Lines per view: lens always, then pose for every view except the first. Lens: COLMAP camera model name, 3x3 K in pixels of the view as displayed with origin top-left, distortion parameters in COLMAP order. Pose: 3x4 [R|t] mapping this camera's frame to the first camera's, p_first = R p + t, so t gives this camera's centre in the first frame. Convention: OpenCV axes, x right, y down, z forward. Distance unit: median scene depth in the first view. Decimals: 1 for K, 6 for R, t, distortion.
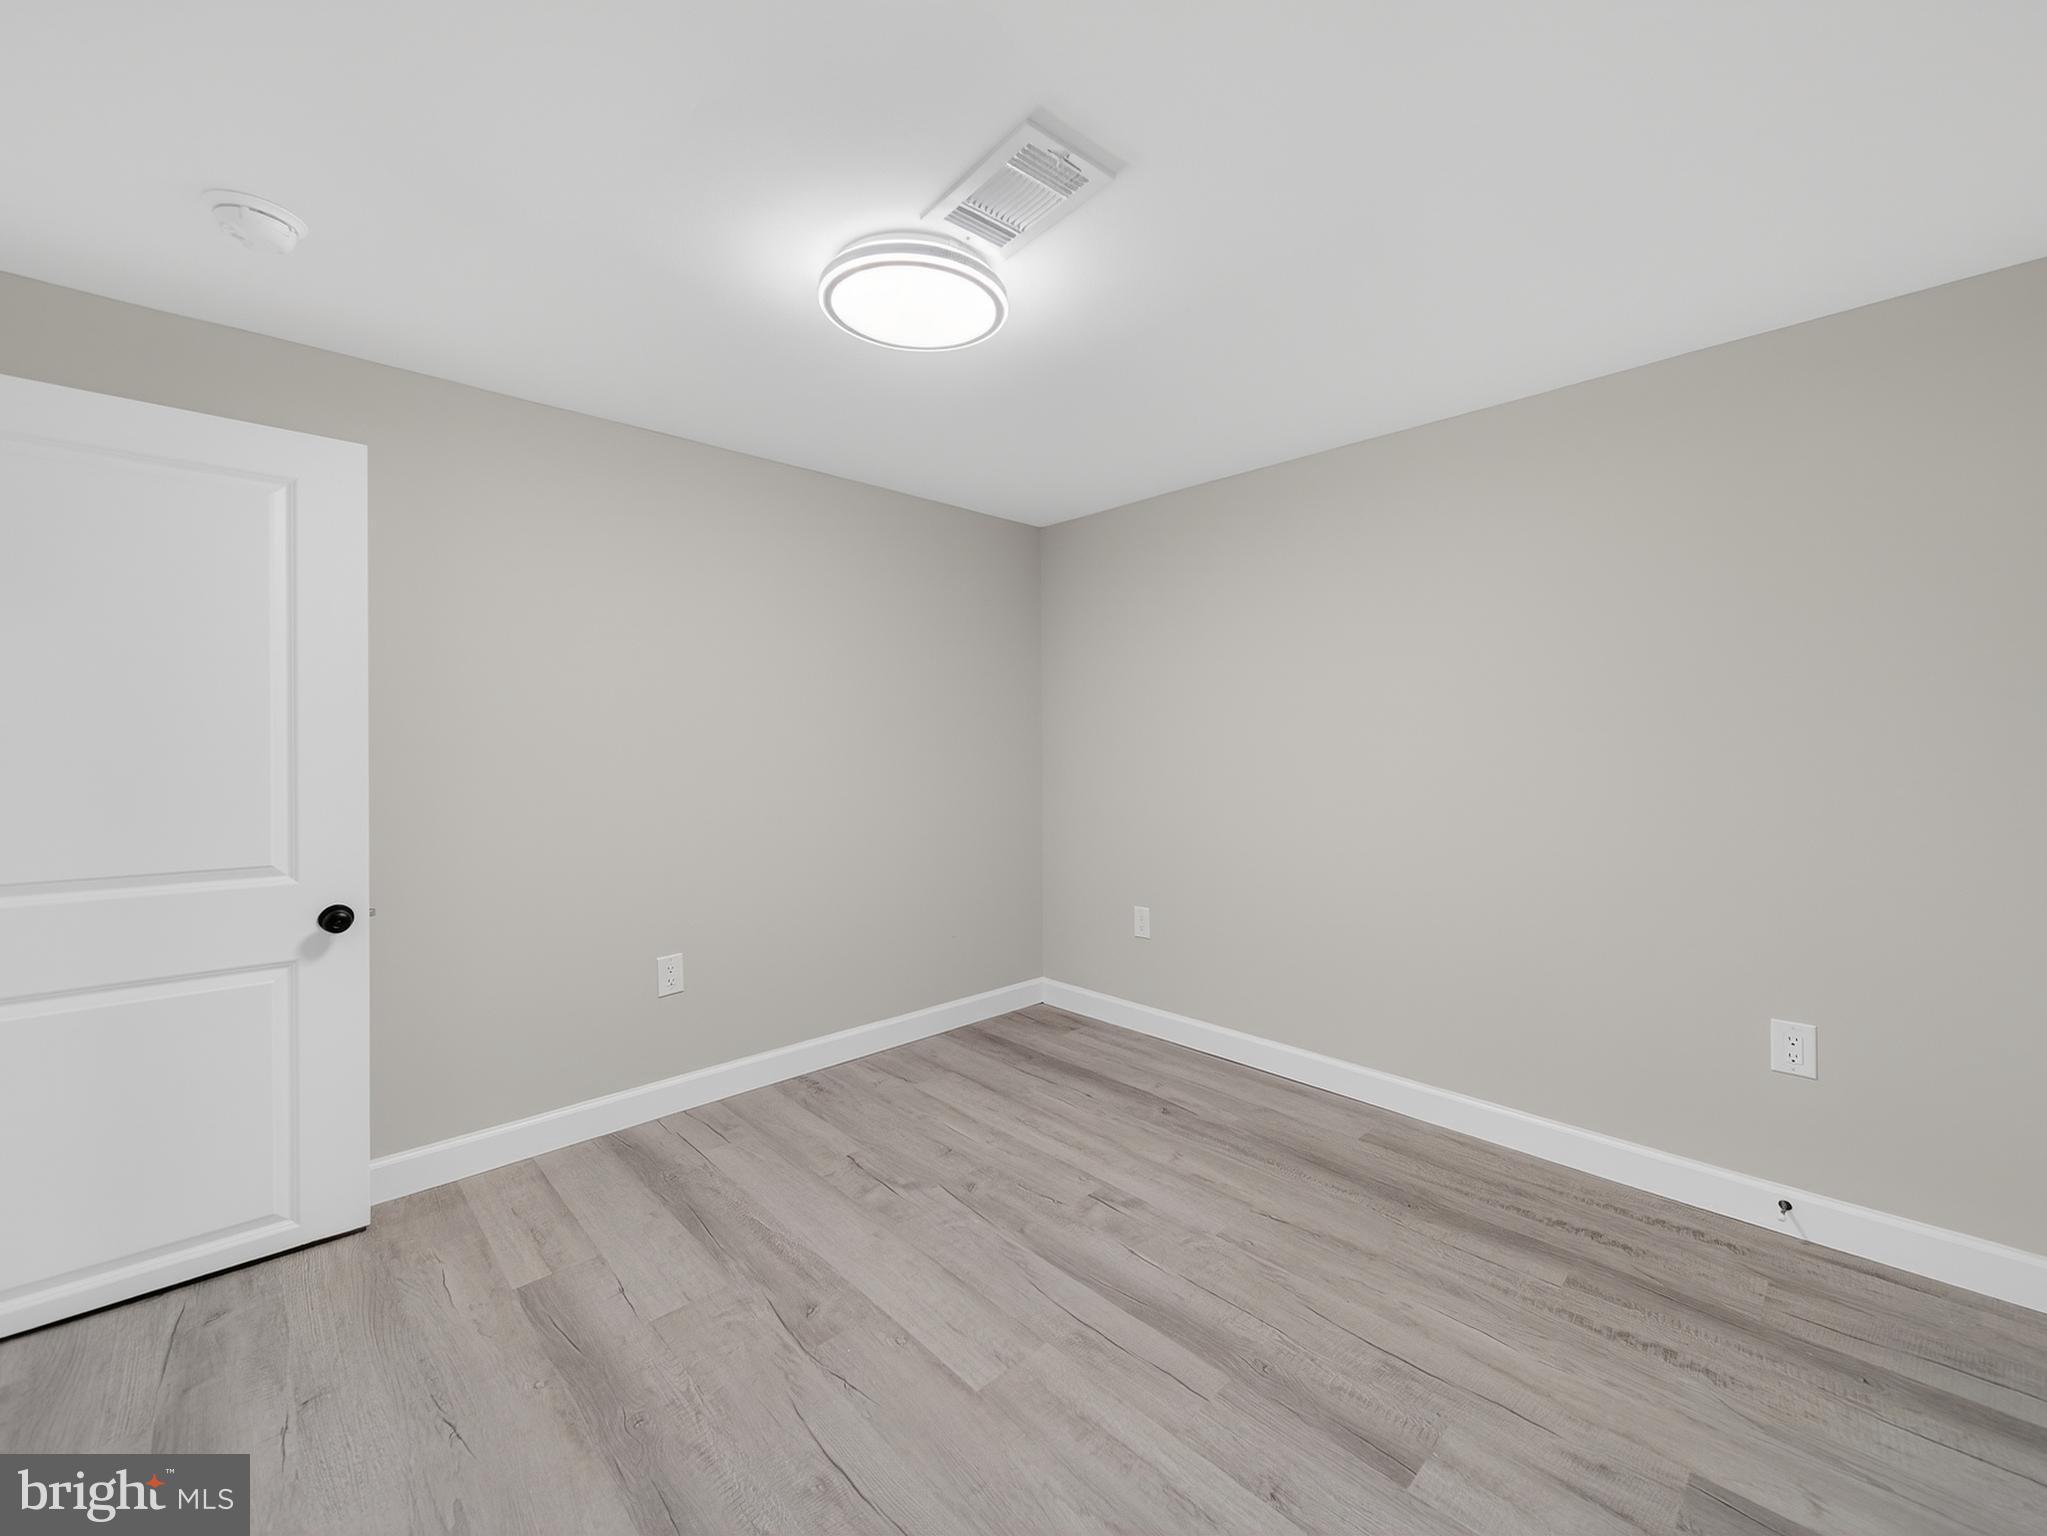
lens RADIAL K [[802.9, 0, 1022.3], [0, 802.9, 757.7], [0, 0, 1]] dist [0.000977, -0.000546]
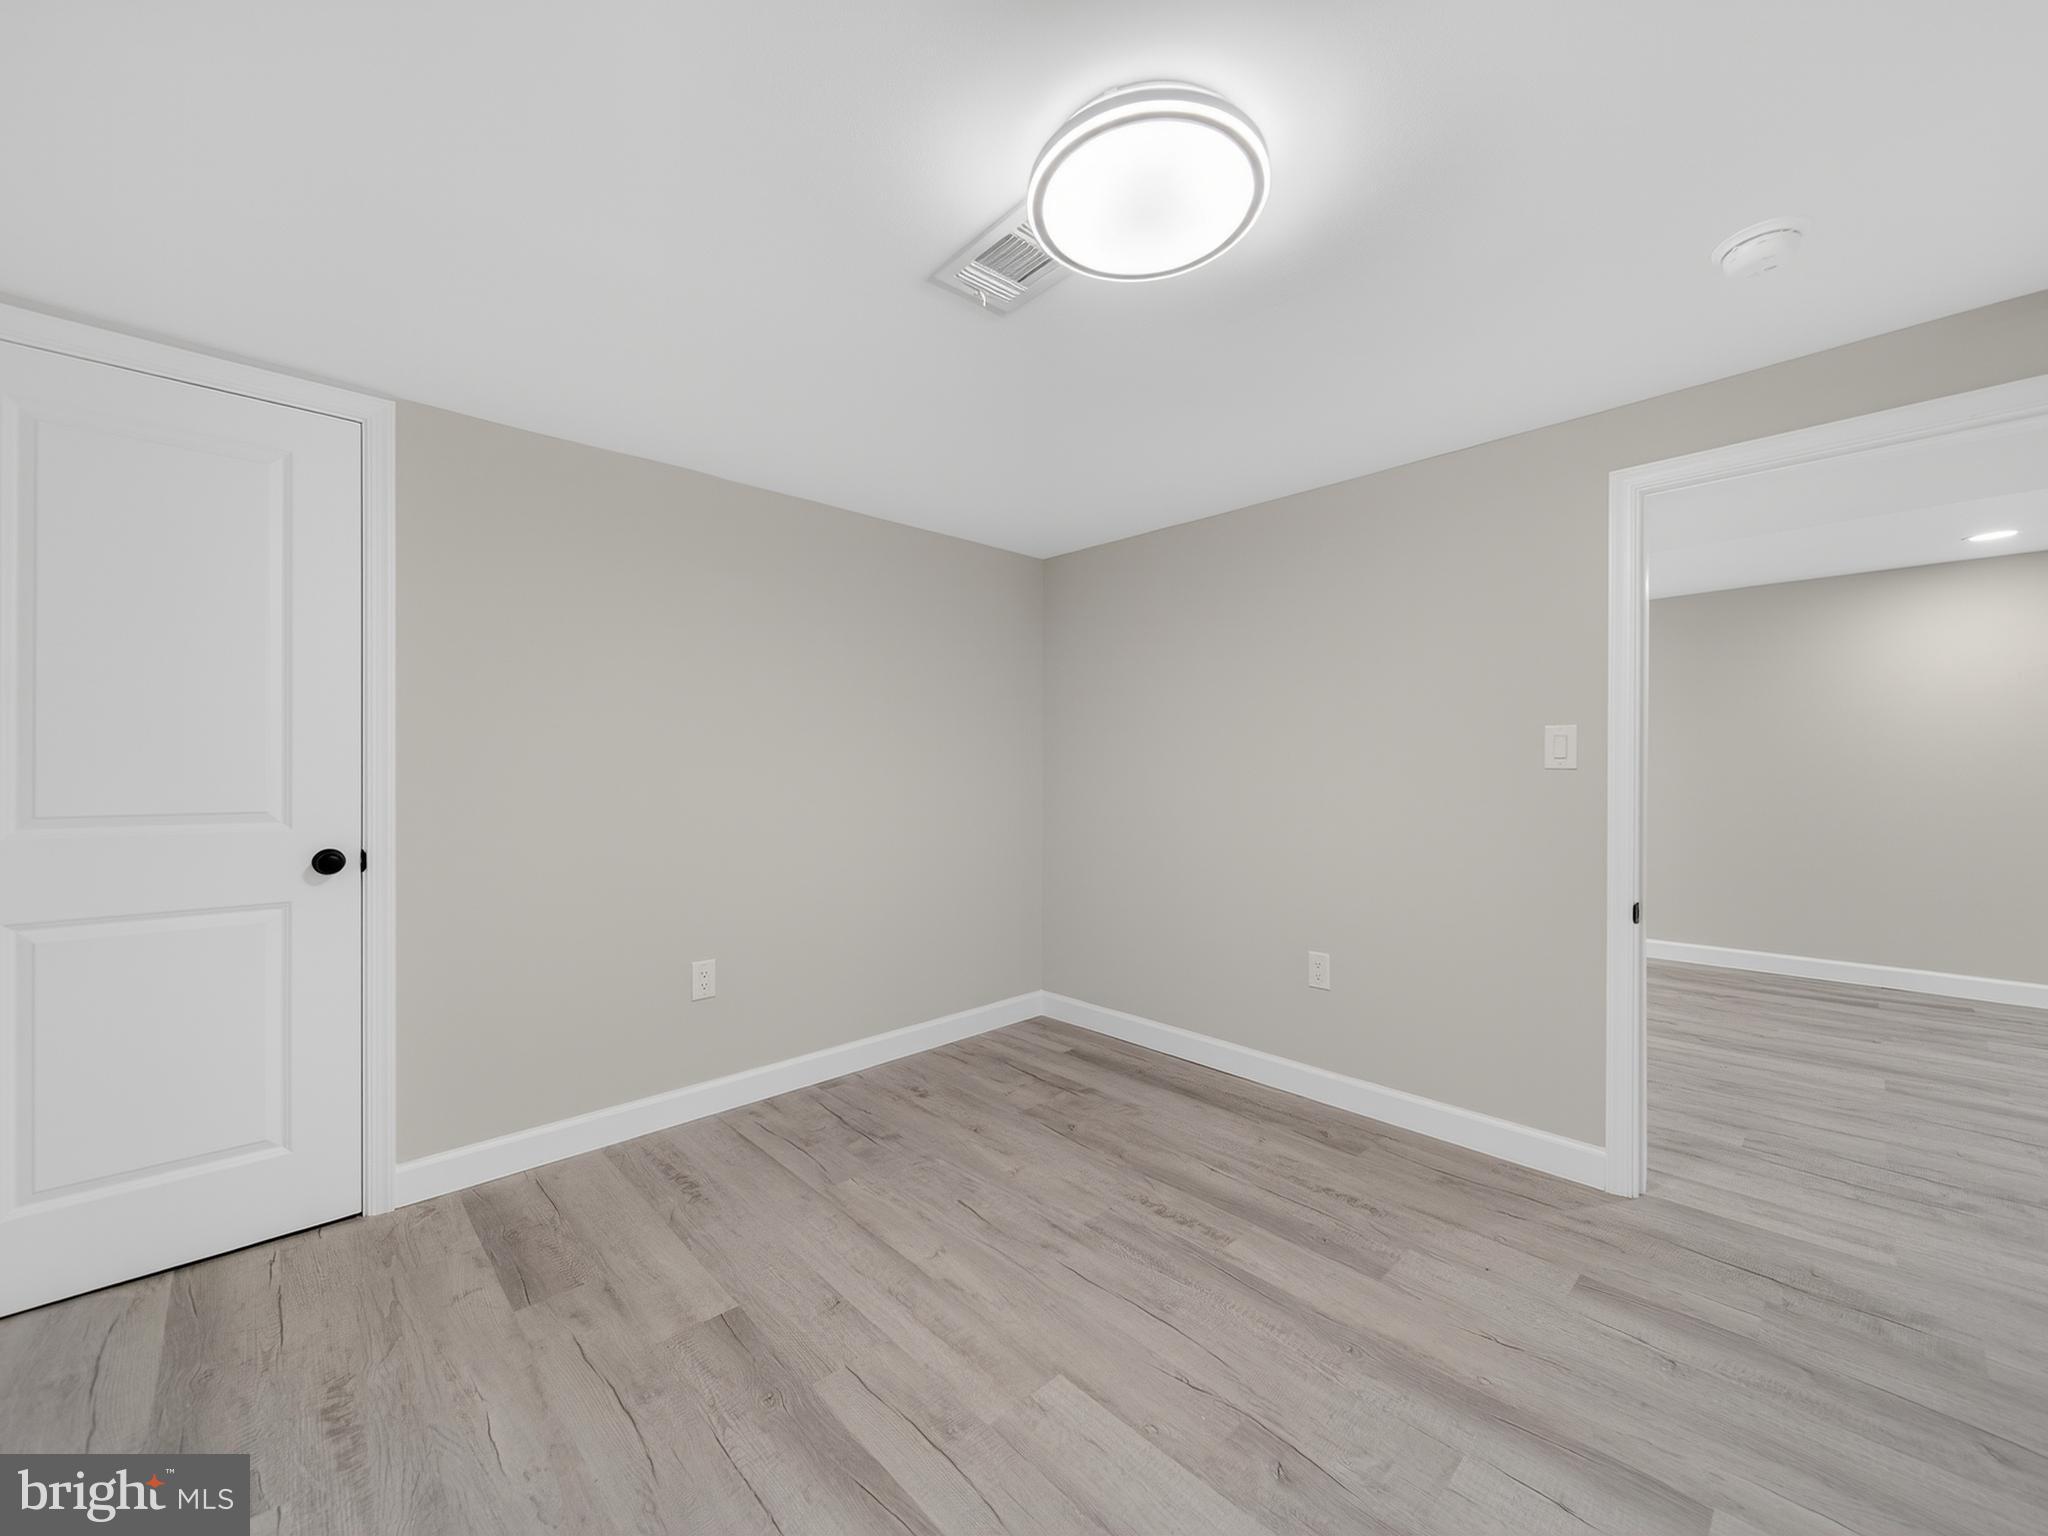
lens RADIAL K [[803.3, 0, 1024.8], [0, 803.3, 759.3], [0, 0, 1]] dist [0.000977, -0.000546]
pose [[-0.999988, 0.003455, 0.003499, -0.016706], [0.003493, 0.999935, 0.010858, -0.030963], [-0.003462, 0.010870, -0.999935, 1.990901]]
